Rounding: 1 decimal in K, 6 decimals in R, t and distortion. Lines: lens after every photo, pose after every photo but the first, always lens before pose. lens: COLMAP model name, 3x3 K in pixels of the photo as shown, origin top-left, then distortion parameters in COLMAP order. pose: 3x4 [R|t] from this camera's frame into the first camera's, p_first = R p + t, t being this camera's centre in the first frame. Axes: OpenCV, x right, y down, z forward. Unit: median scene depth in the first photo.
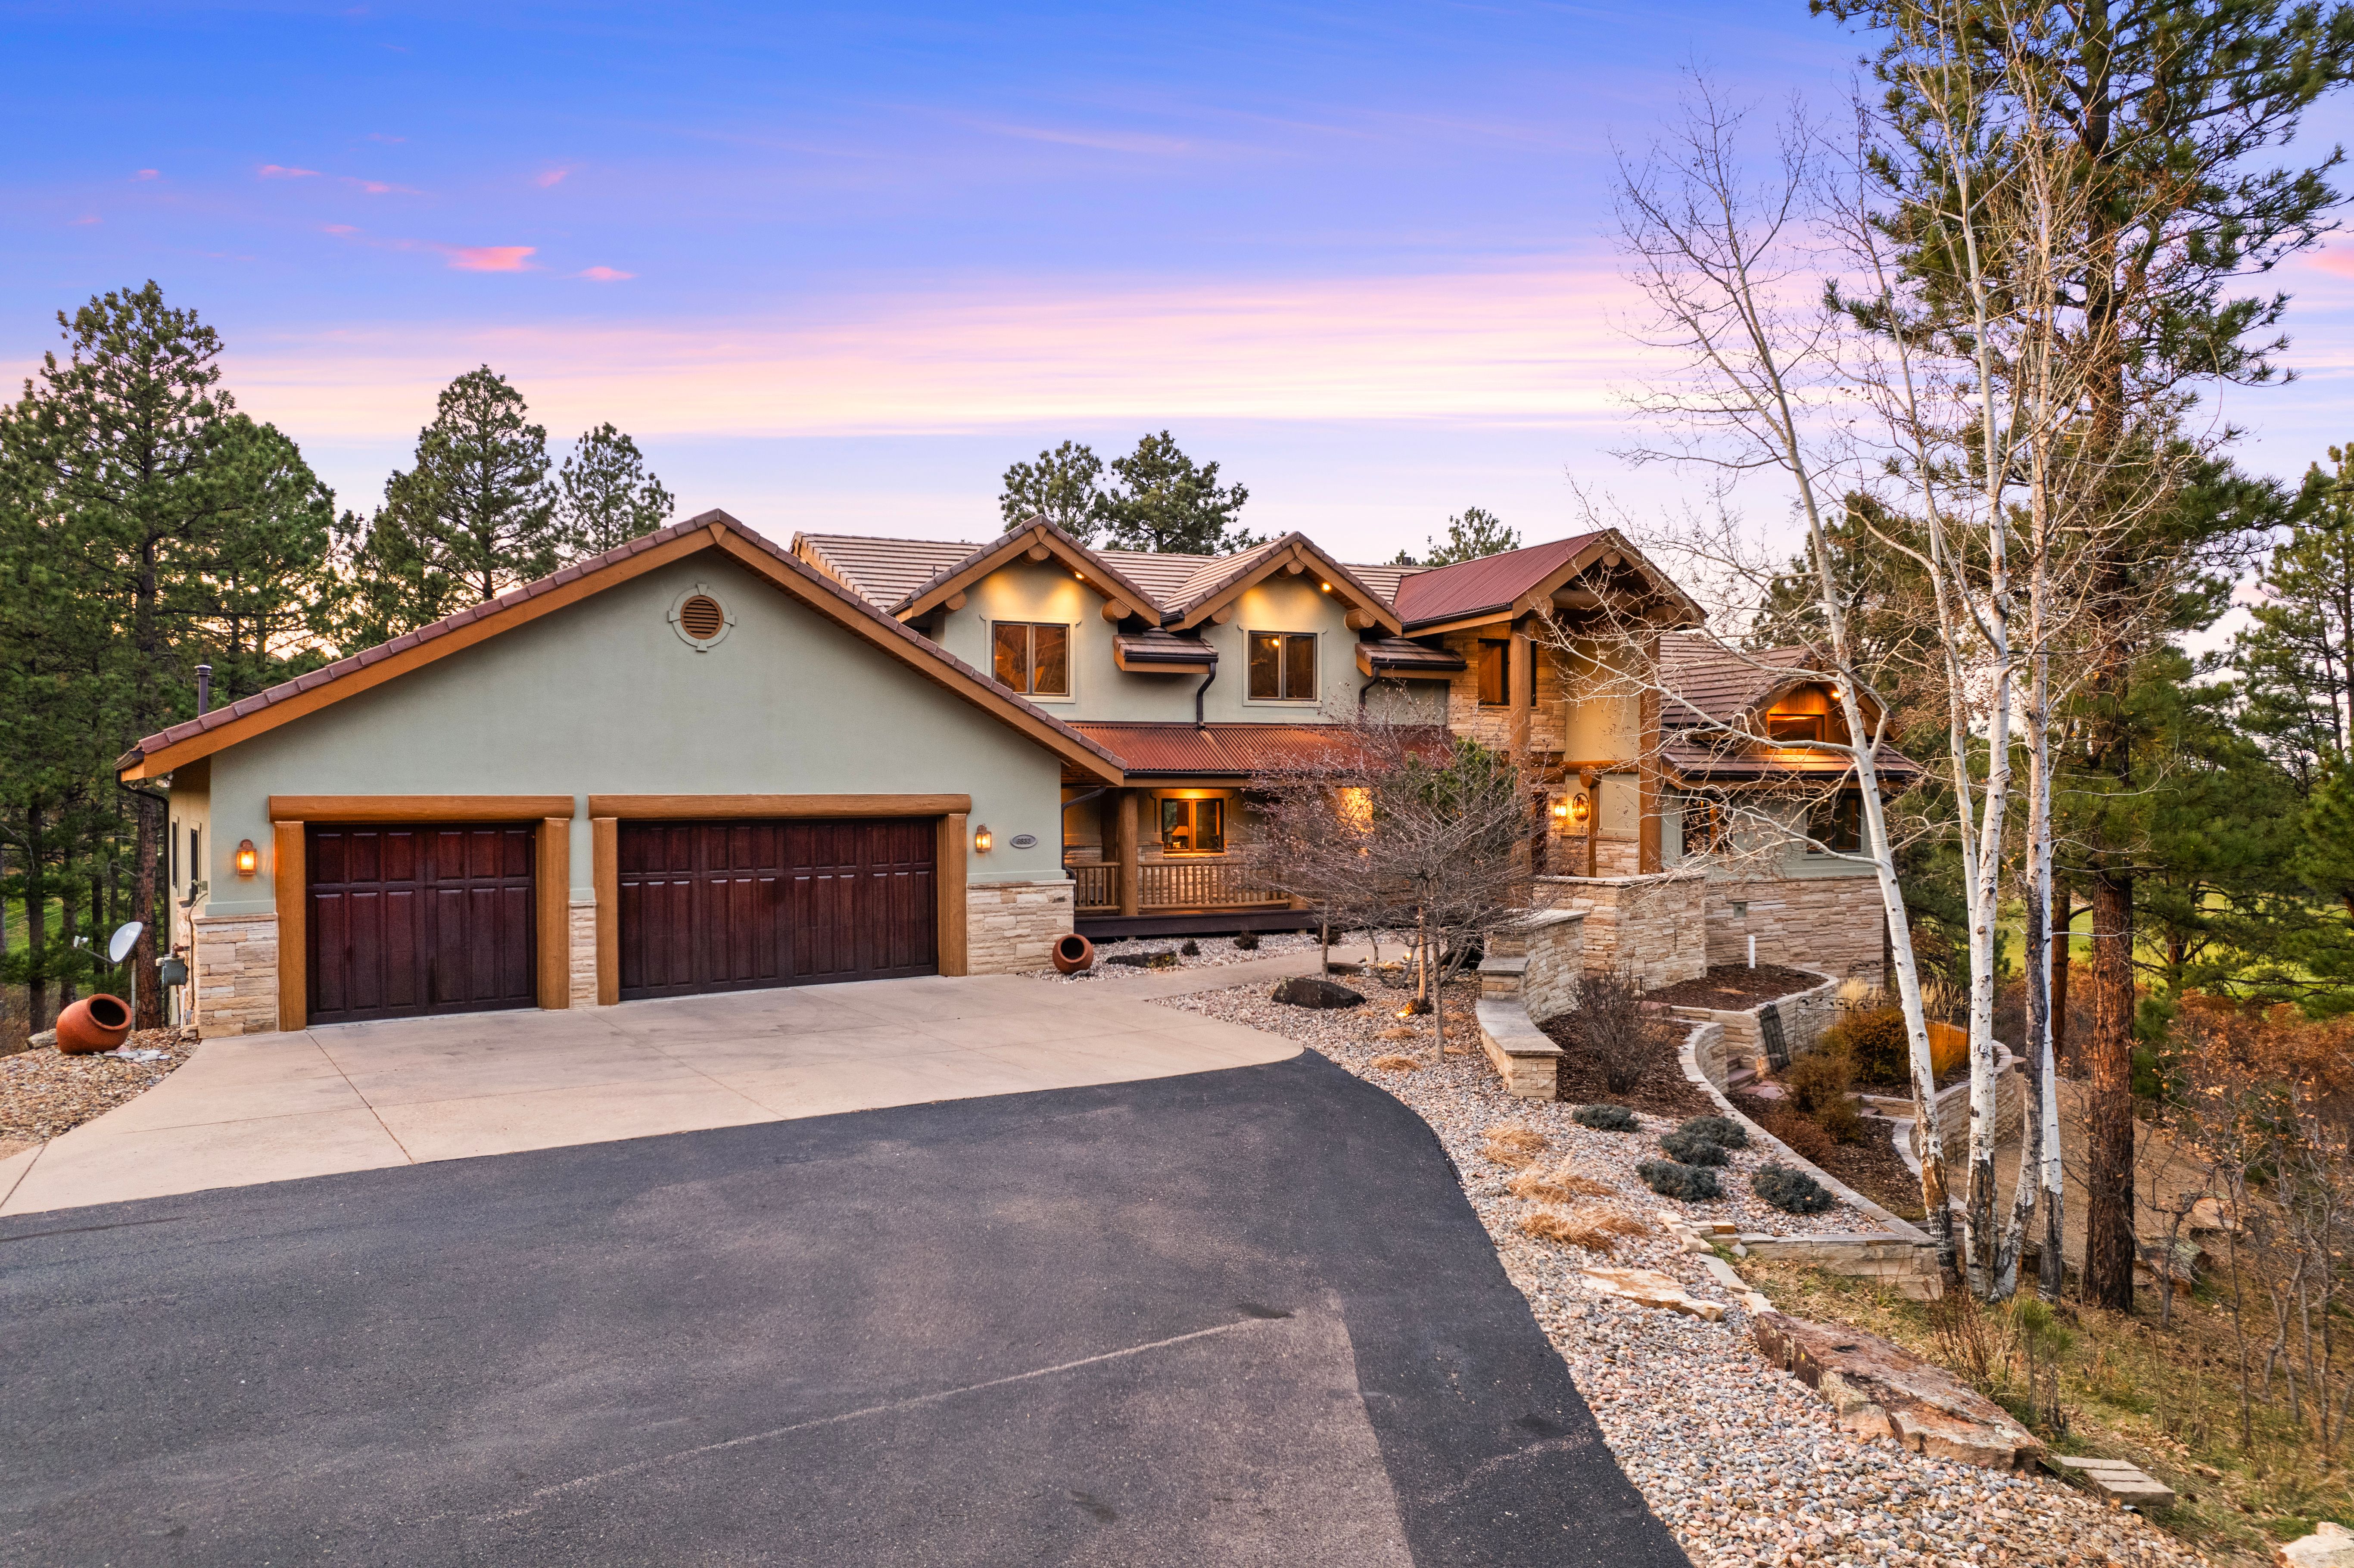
lens RADIAL K [[1517.6, 0, 1172.4], [0, 1517.6, 787.9], [0, 0, 1]] dist [-0.083104, 0.078349]
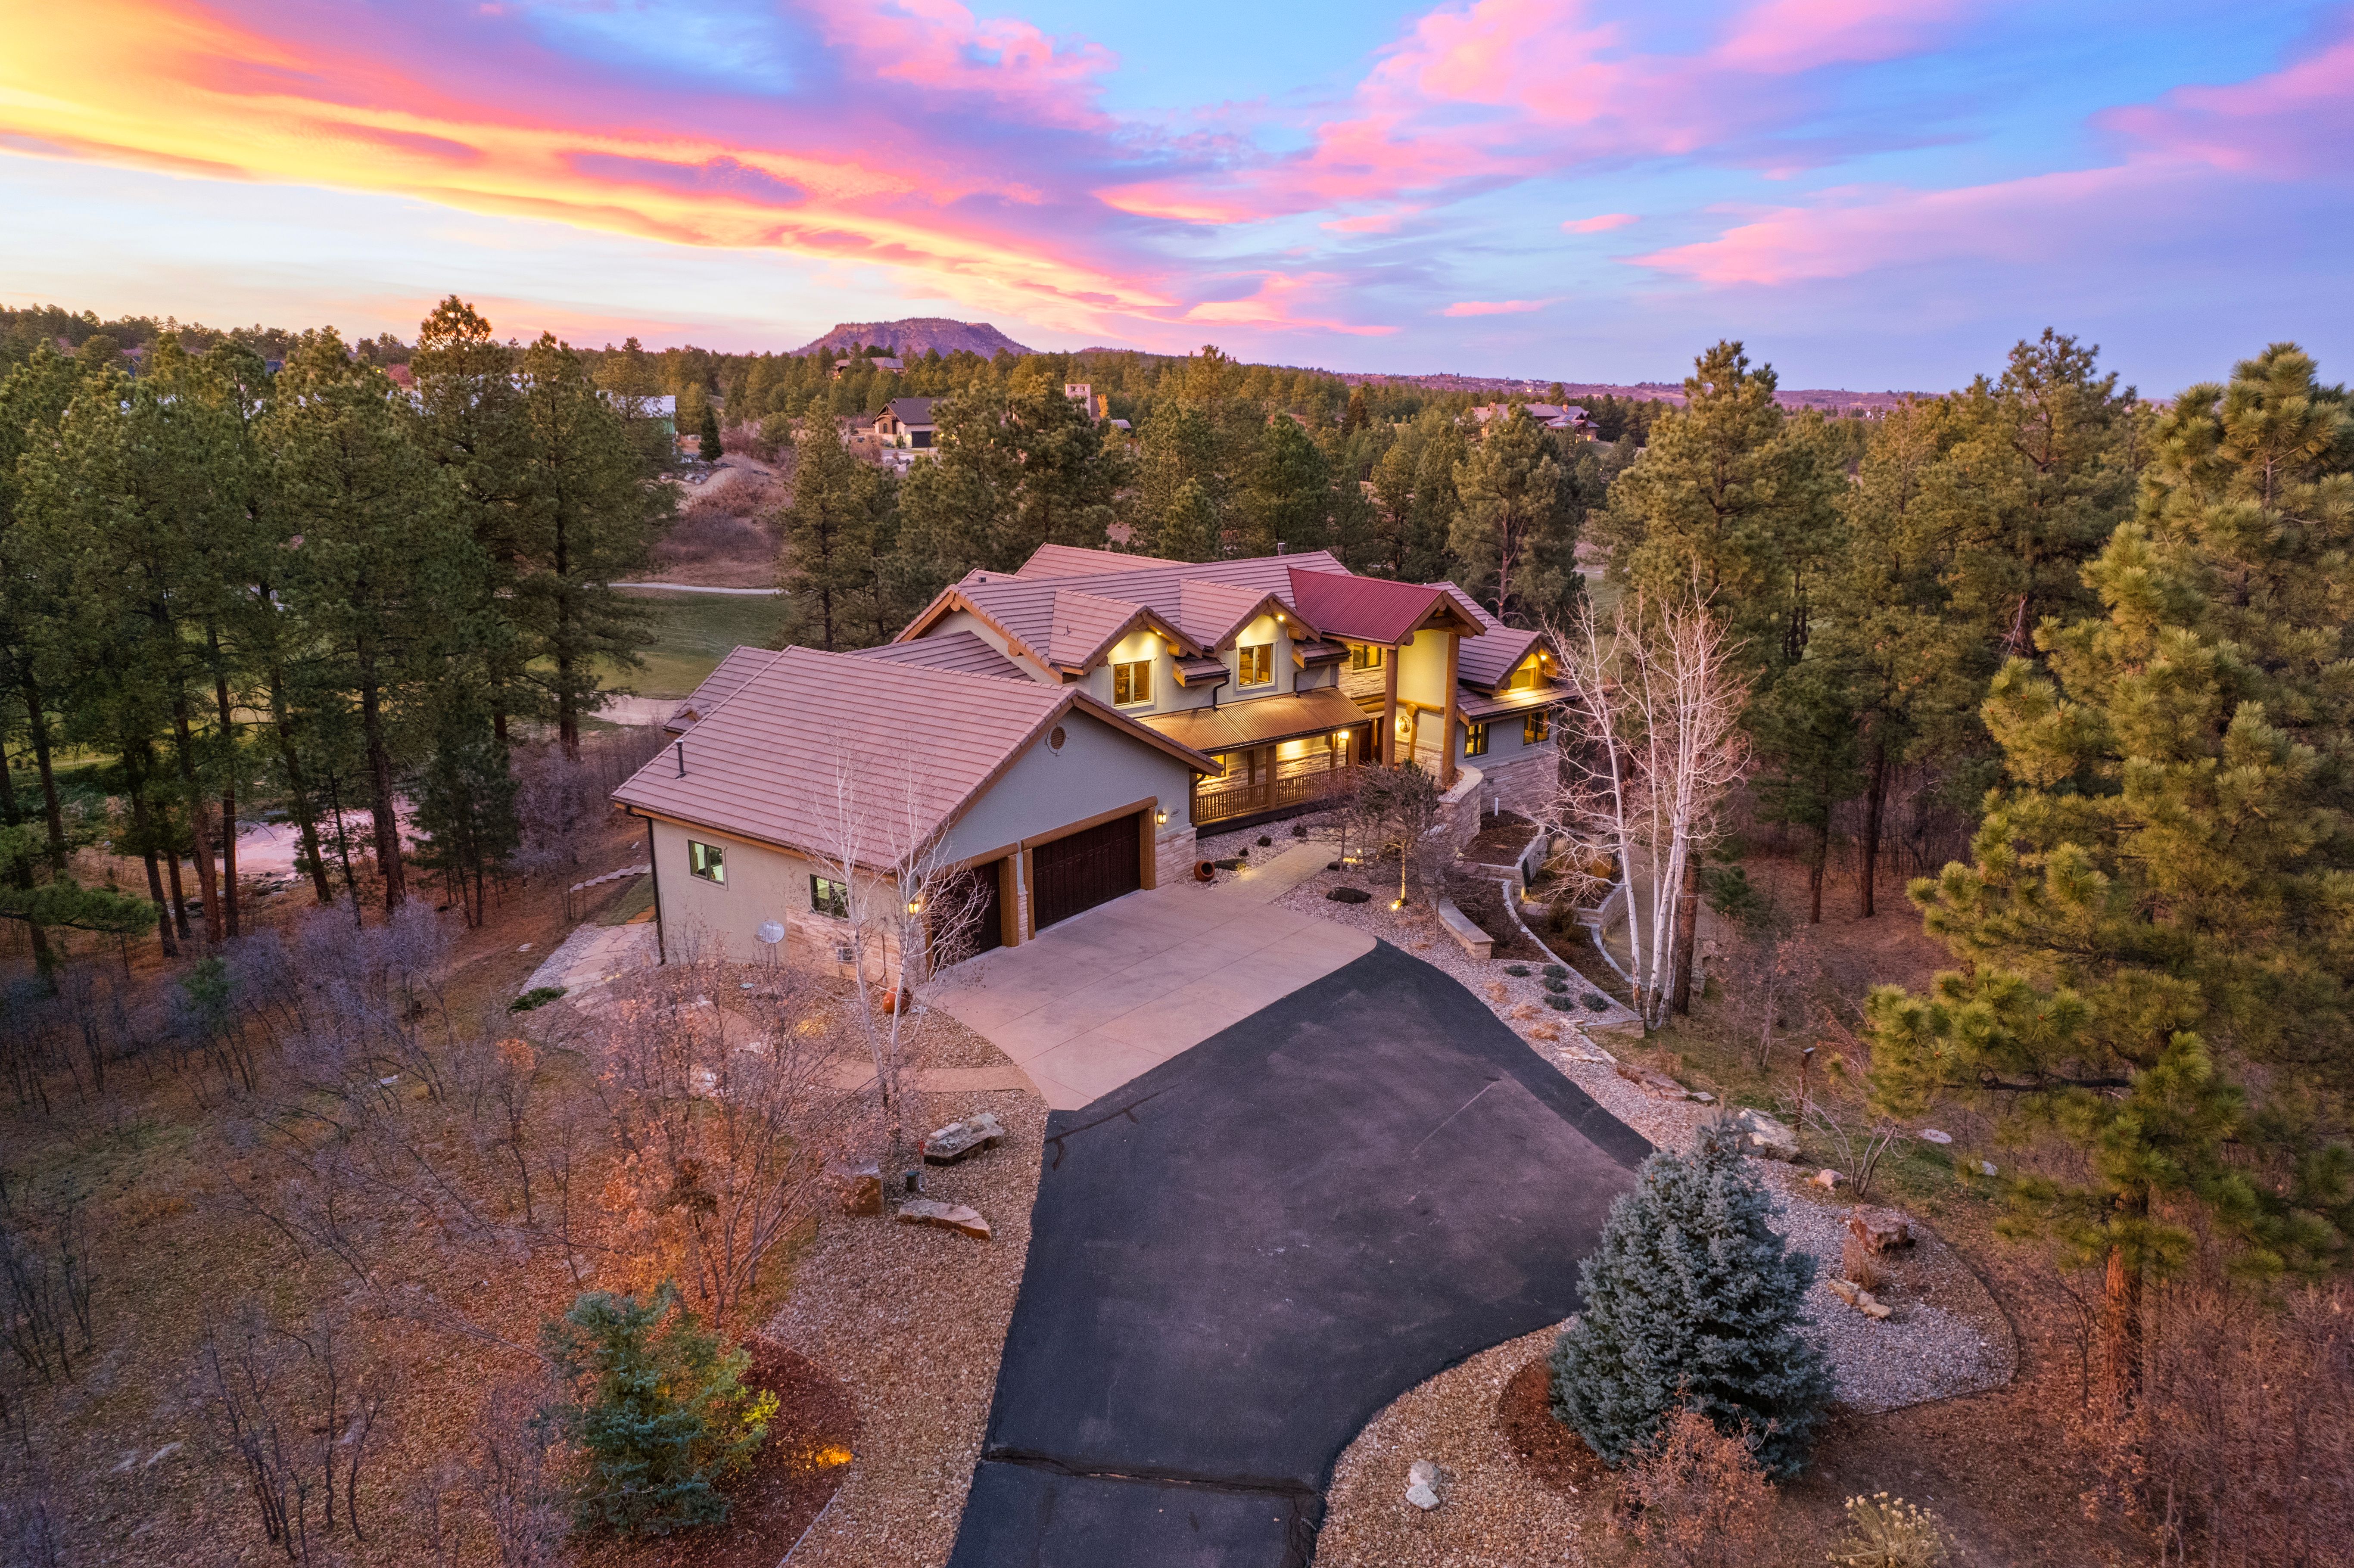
lens RADIAL K [[1517.6, 0, 1172.4], [0, 1517.6, 787.9], [0, 0, 1]] dist [-0.083104, 0.078349]
pose [[0.960971, -0.067832, 0.268205, -0.970742], [0.000309, 0.969737, 0.244150, -0.729550], [-0.276650, -0.234538, 0.931910, -1.195786]]
